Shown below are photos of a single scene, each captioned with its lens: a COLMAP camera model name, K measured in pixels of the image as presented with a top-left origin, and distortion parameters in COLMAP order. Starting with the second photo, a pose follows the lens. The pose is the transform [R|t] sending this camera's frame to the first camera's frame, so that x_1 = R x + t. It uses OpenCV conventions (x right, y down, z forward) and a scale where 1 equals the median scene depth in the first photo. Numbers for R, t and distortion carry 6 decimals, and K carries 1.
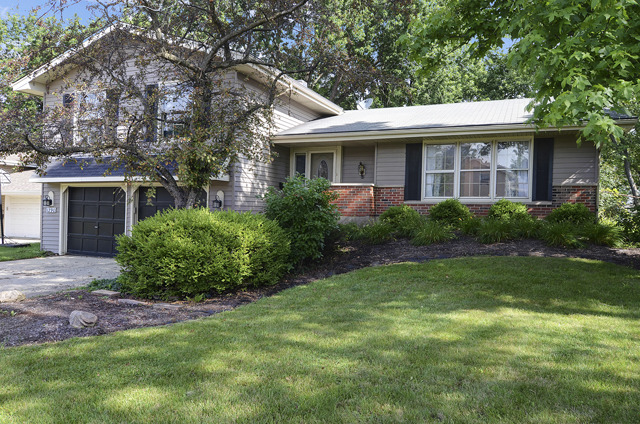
lens RADIAL K [[499.2, 0, 319.0], [0, 499.2, 210.5], [0, 0, 1]] dist [0.039087, 0.008036]
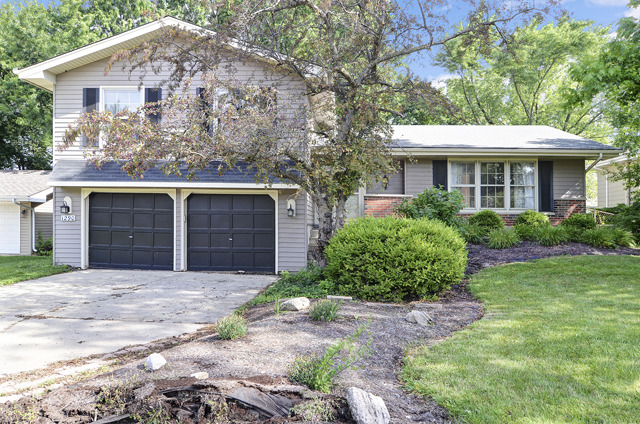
lens RADIAL K [[499.2, 0, 320.2], [0, 499.2, 213.8], [0, 0, 1]] dist [0.039087, 0.008036]
pose [[0.938869, 0.006302, 0.344216, -0.453790], [-0.000776, 0.999869, -0.016191, 0.005691], [-0.344272, 0.014934, 0.938751, 0.027883]]
